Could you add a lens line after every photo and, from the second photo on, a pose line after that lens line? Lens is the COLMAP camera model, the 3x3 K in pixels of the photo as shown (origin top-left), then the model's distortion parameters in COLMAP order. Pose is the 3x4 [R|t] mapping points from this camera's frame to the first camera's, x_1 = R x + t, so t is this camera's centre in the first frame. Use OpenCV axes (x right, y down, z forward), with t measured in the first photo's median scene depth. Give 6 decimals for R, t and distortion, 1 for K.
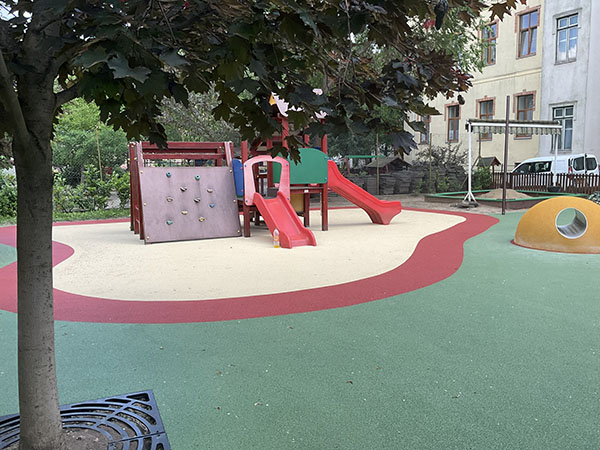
lens RADIAL K [[495.5, 0, 302.1], [0, 495.5, 225.2], [0, 0, 1]] dist [0.042644, -0.084389]
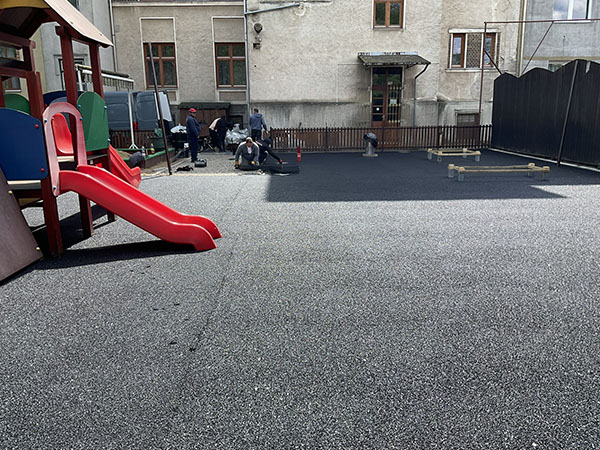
lens RADIAL K [[495.5, 0, 301.5], [0, 495.5, 228.1], [0, 0, 1]] dist [0.042644, -0.084389]
pose [[0.403275, -0.199504, 0.893066, -0.288054], [0.121443, 0.978980, 0.163858, -0.036312], [-0.906984, 0.042377, 0.419027, 0.313332]]
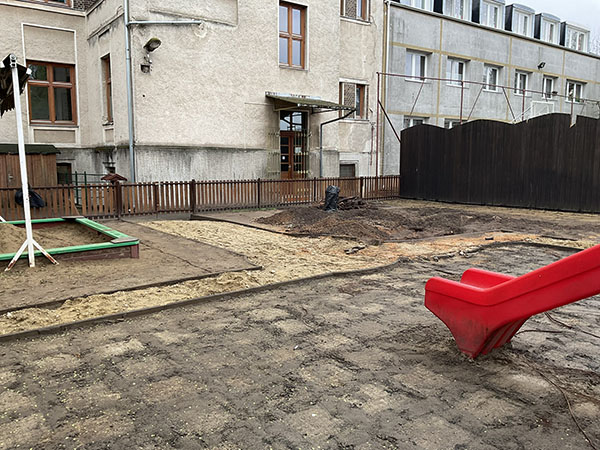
lens RADIAL K [[495.5, 0, 302.6], [0, 495.5, 228.3], [0, 0, 1]] dist [0.042644, -0.084389]
pose [[-0.192948, -0.117682, 0.974126, -0.099929], [0.125142, 0.981723, 0.143387, -0.100665], [-0.973196, 0.149570, -0.174695, 0.821660]]
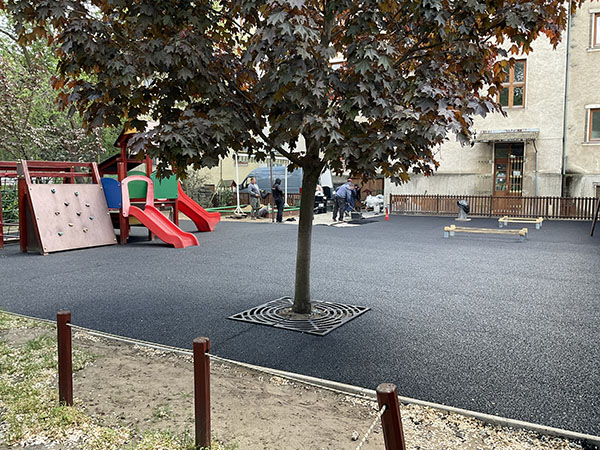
lens RADIAL K [[495.5, 0, 299.2], [0, 495.5, 220.2], [0, 0, 1]] dist [0.042644, -0.084389]
pose [[0.810709, -0.030208, 0.584670, -0.274714], [0.060500, 0.997644, -0.032345, 0.018861], [-0.582315, 0.061595, 0.810626, -0.123617]]
